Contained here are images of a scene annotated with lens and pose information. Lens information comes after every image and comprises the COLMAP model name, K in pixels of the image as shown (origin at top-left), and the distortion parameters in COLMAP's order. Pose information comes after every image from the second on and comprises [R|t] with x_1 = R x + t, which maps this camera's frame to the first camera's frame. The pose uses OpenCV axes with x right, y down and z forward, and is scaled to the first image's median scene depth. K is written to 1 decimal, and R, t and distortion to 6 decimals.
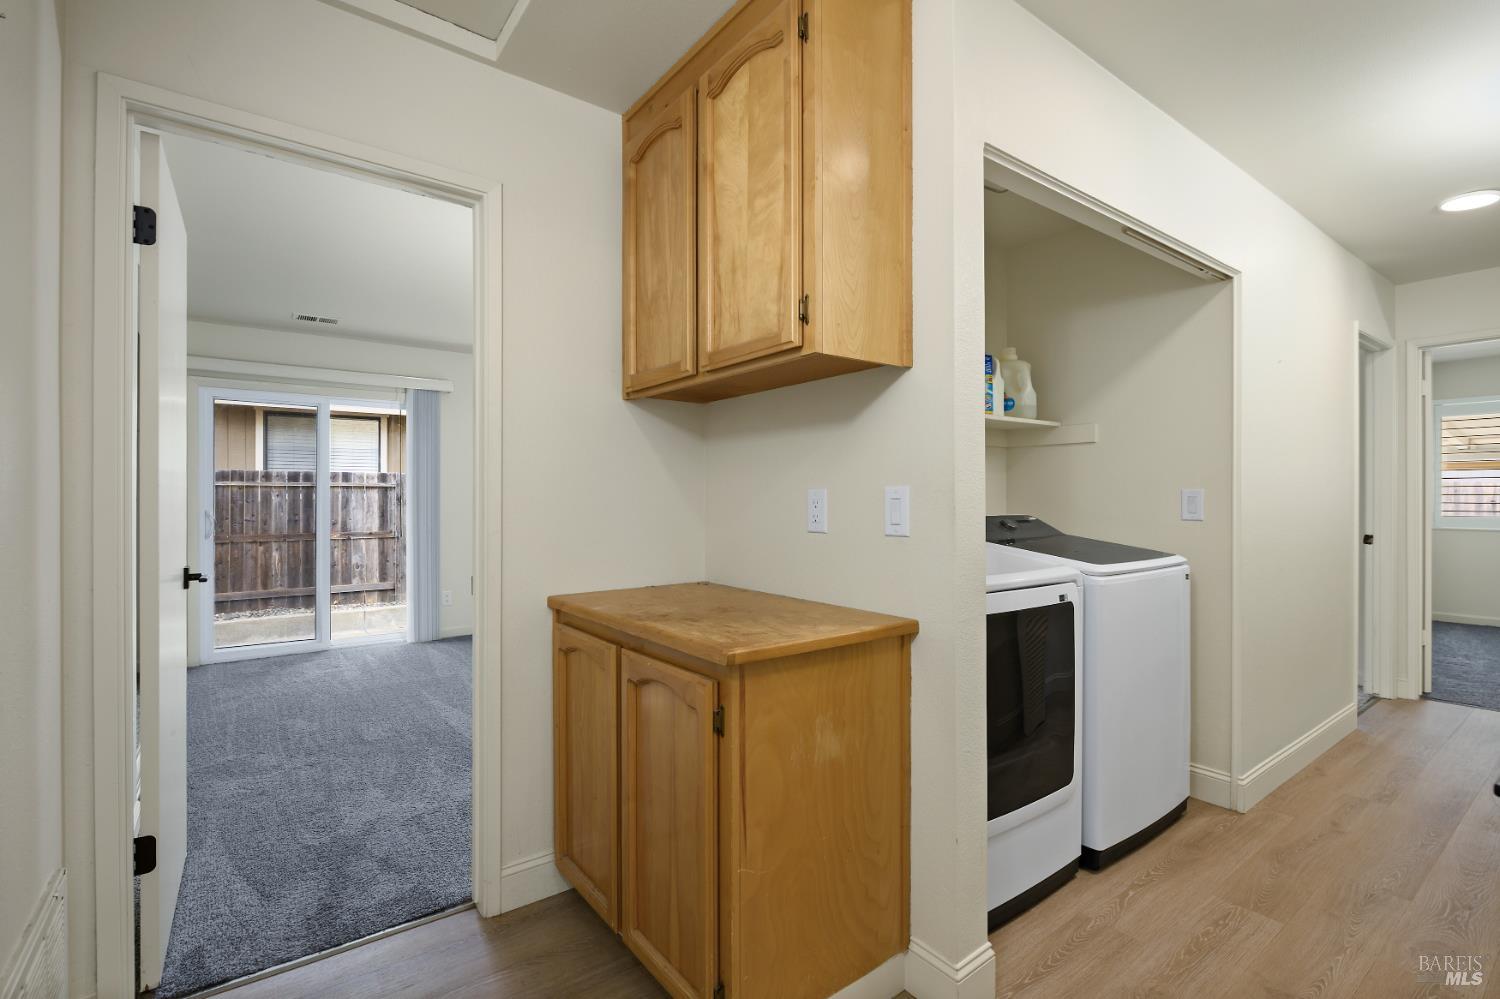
lens RADIAL K [[694.8, 0, 750.0], [0, 694.8, 499.5], [0, 0, 1]] dist [-0.000835, -0.000313]
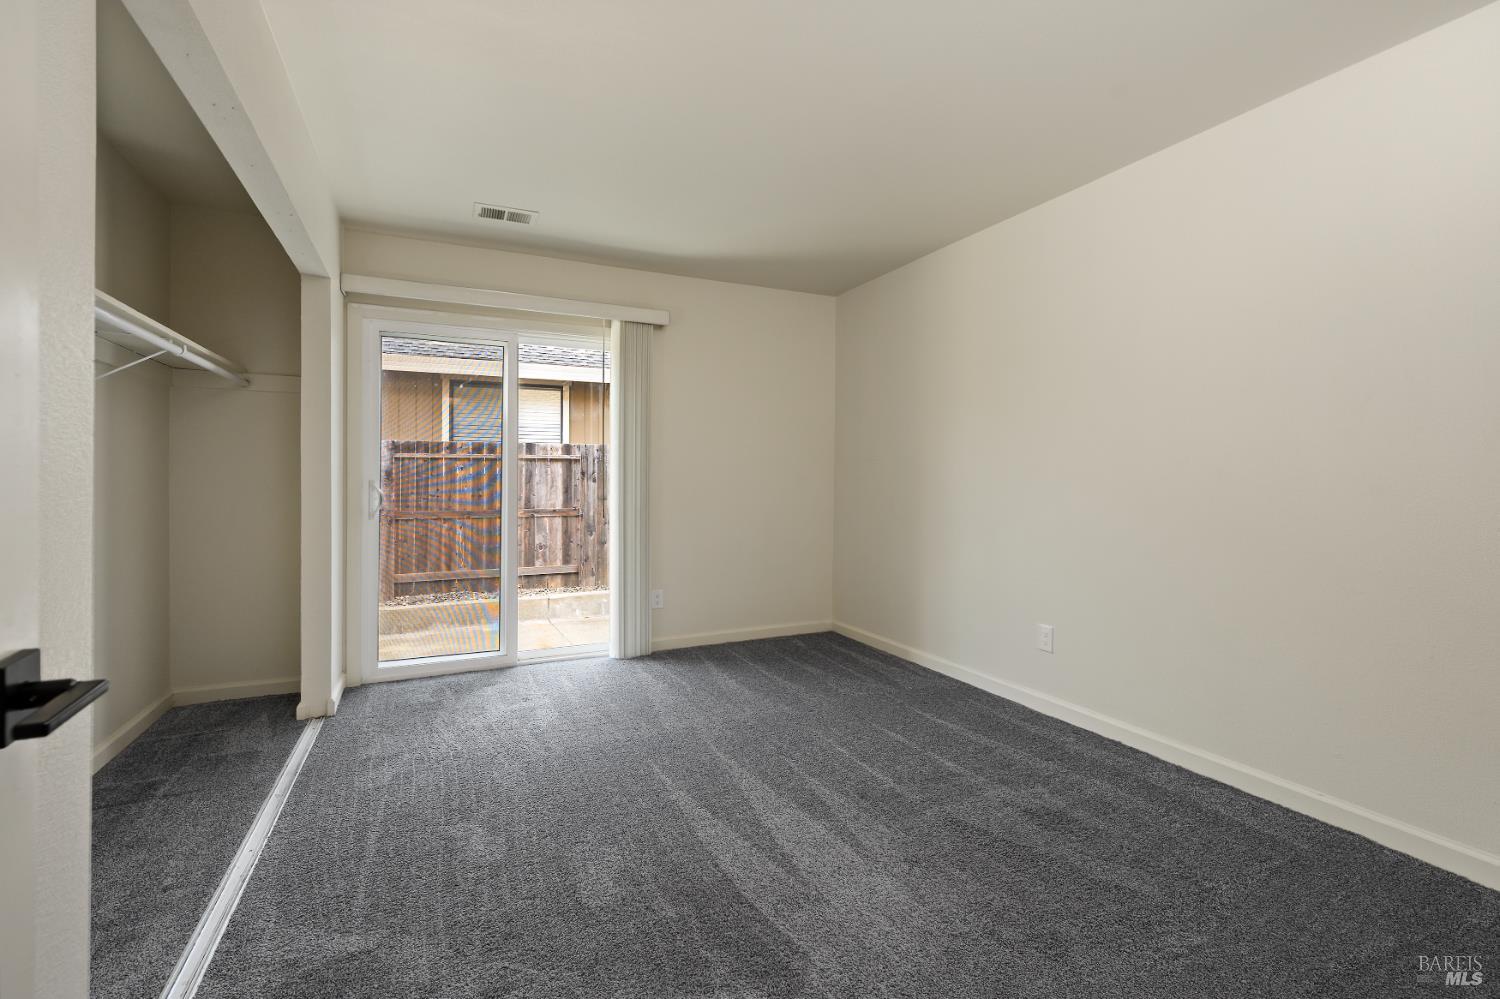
lens RADIAL K [[657.8, 0, 749.4], [0, 657.8, 471.2], [0, 0, 1]] dist [0.000863, 0.000038]
pose [[0.981252, 0.000296, -0.192730, -0.135834], [-0.002668, 0.999924, -0.012044, 0.007066], [0.192712, 0.012332, 0.981178, 0.213986]]
